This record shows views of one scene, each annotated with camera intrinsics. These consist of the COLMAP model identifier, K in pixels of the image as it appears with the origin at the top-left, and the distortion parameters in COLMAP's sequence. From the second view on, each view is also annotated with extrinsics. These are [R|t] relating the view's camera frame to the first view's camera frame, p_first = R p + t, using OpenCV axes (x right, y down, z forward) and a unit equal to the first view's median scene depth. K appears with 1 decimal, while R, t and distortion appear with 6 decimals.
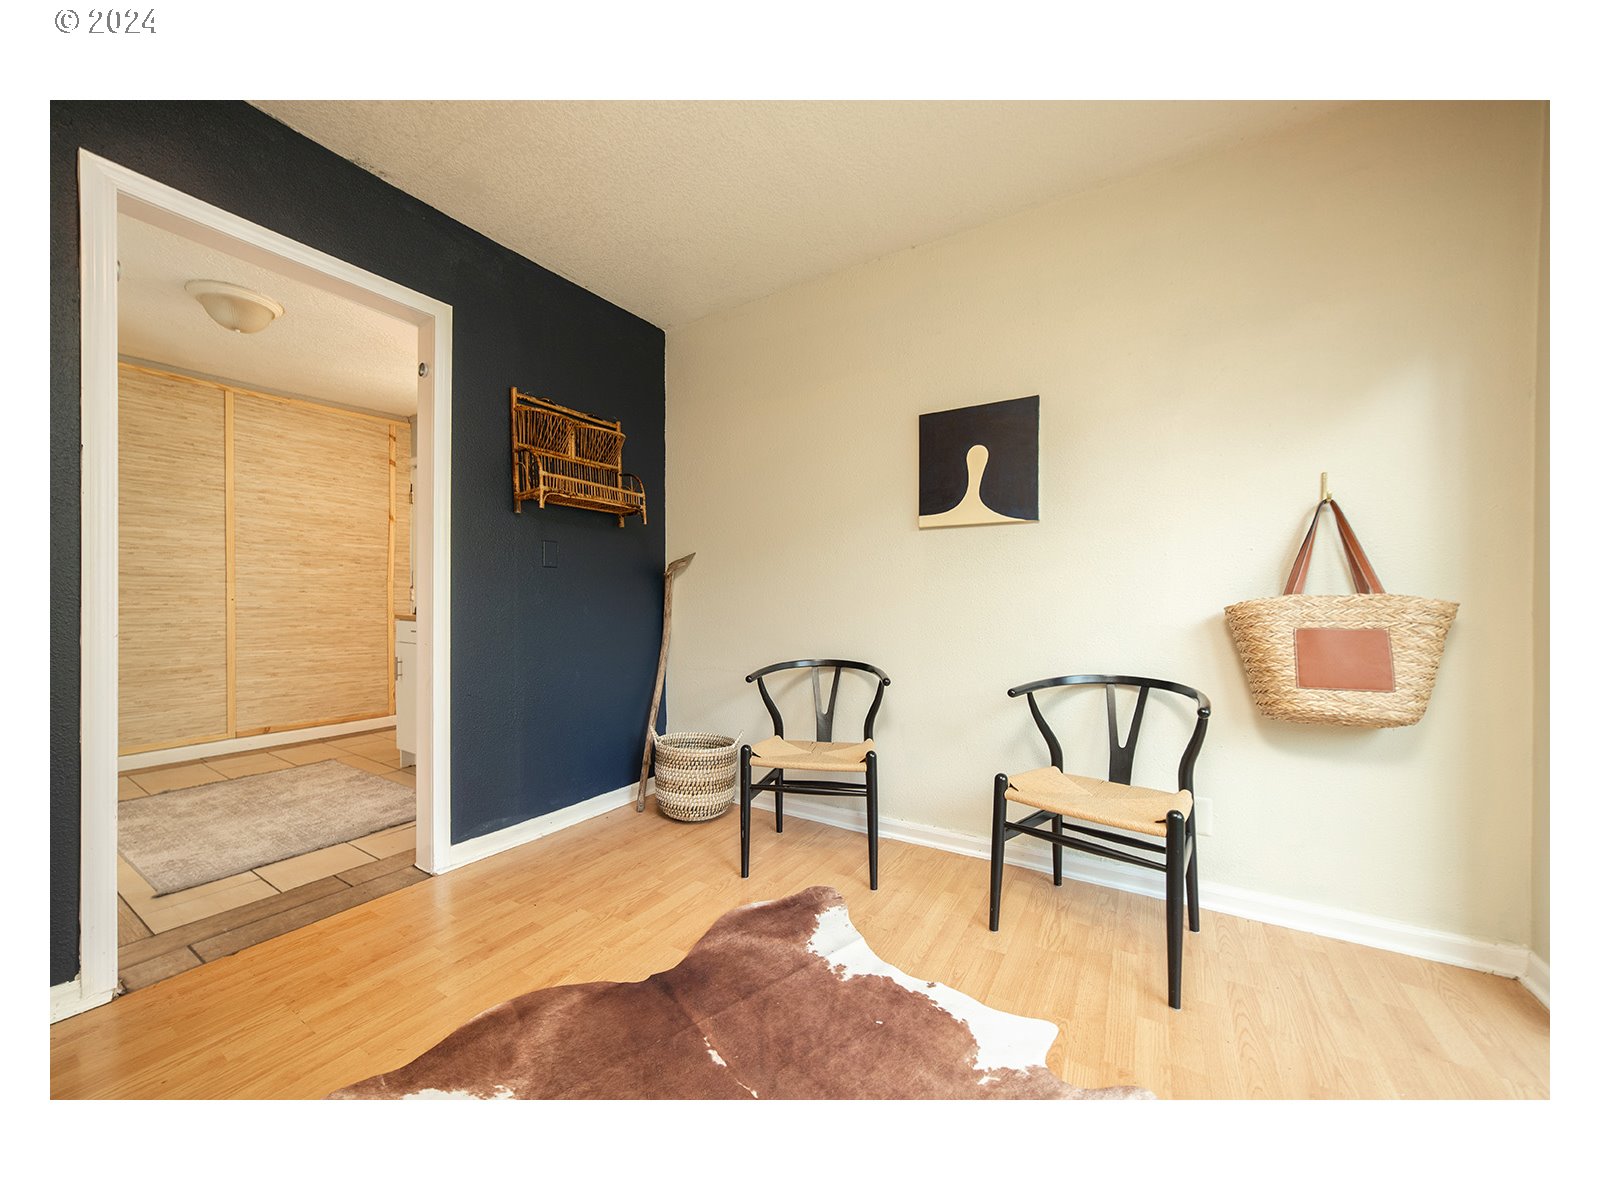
lens RADIAL K [[590.5, 0, 803.5], [0, 590.5, 593.1], [0, 0, 1]] dist [-0.002903, 0.001002]
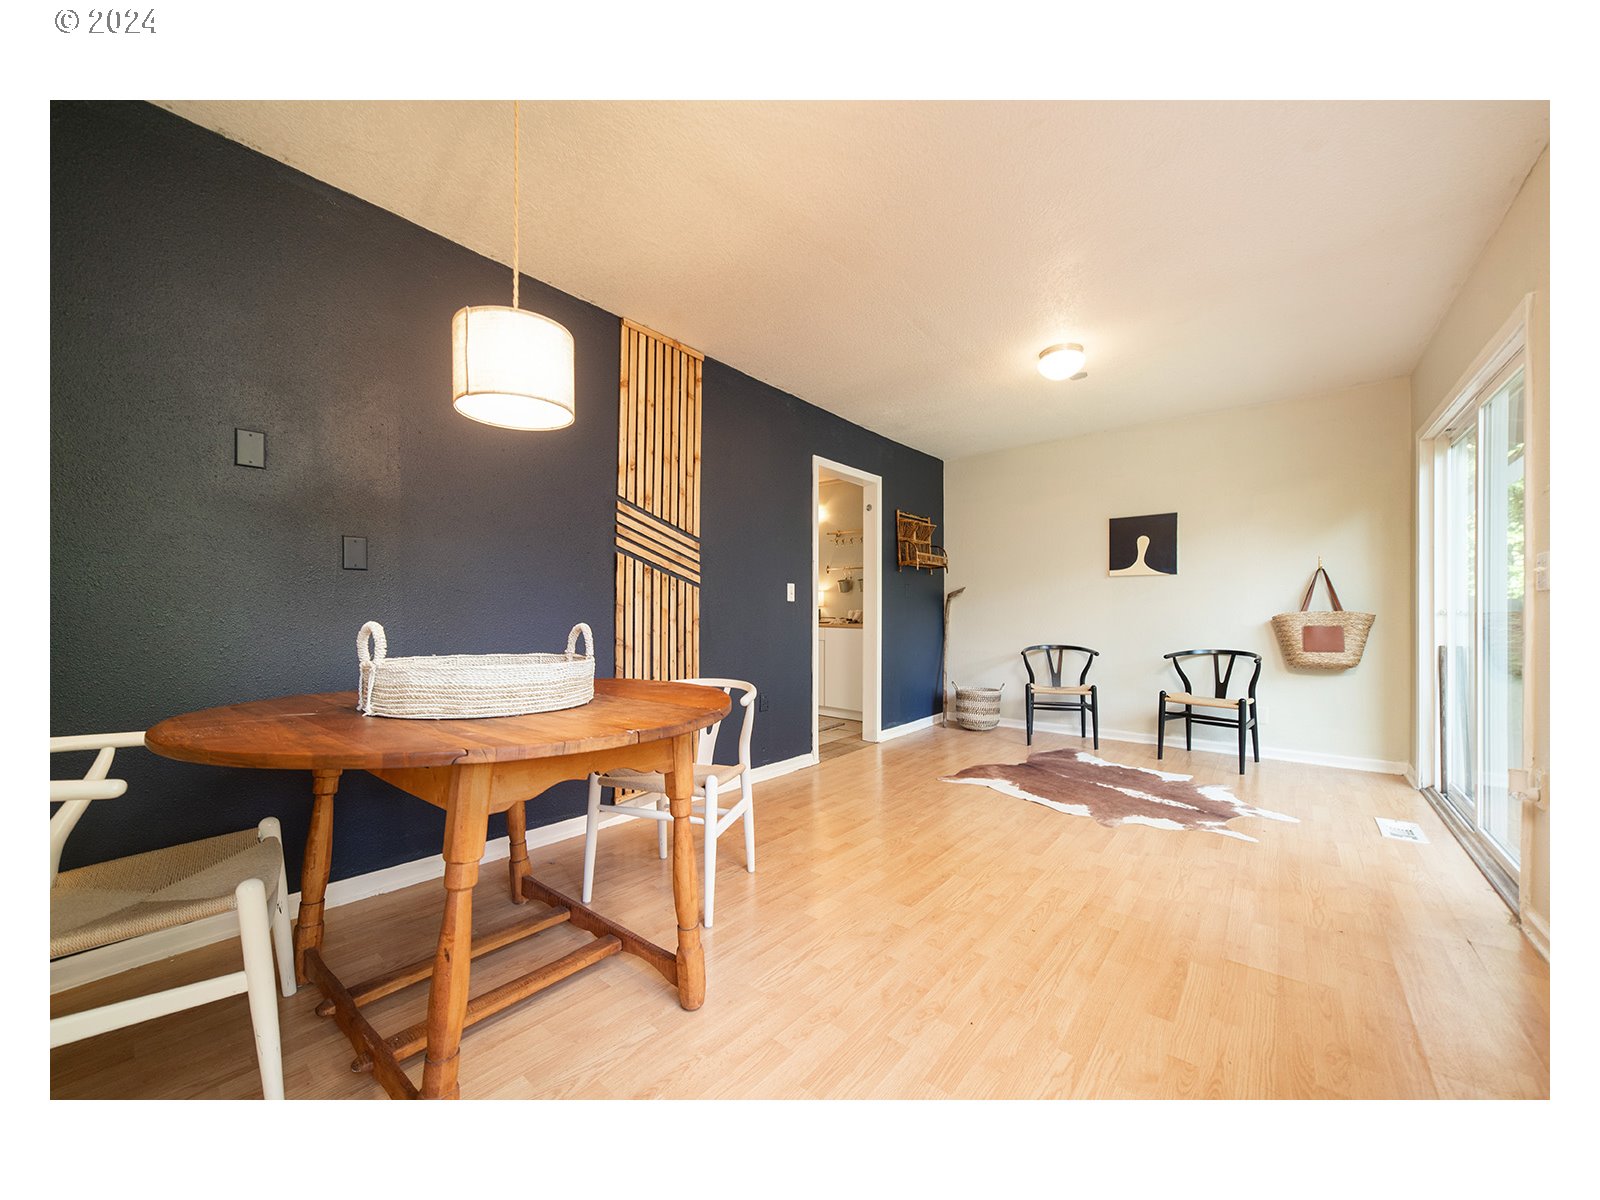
lens RADIAL K [[590.5, 0, 808.8], [0, 590.5, 607.5], [0, 0, 1]] dist [-0.002903, 0.001002]
pose [[0.991423, -0.004392, -0.130618, -0.652063], [0.004590, 0.999989, 0.001218, -0.019740], [0.130611, -0.001807, 0.991432, -1.293682]]
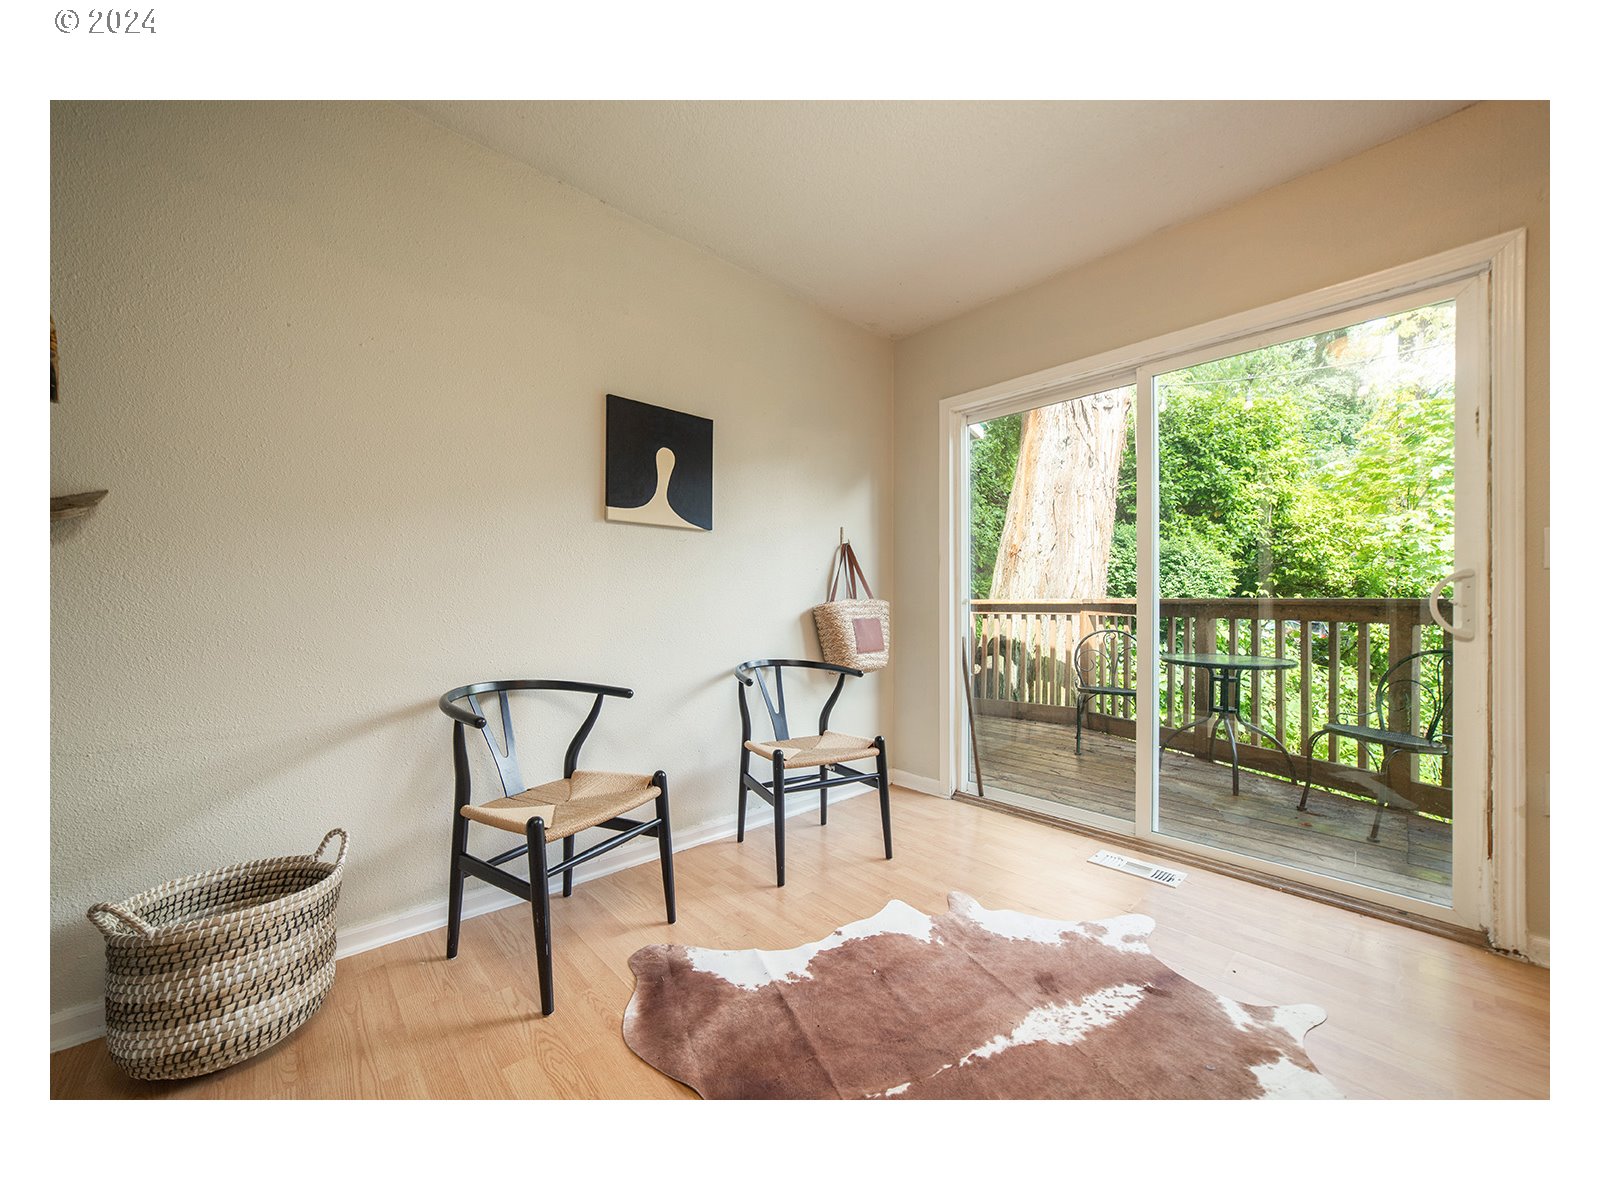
lens RADIAL K [[590.5, 0, 800.6], [0, 590.5, 599.6], [0, 0, 1]] dist [-0.002903, 0.001002]
pose [[0.286483, 0.020720, 0.957861, -0.695858], [0.008184, 0.999677, -0.024072, 0.041286], [-0.958050, 0.014735, 0.286221, 0.570855]]
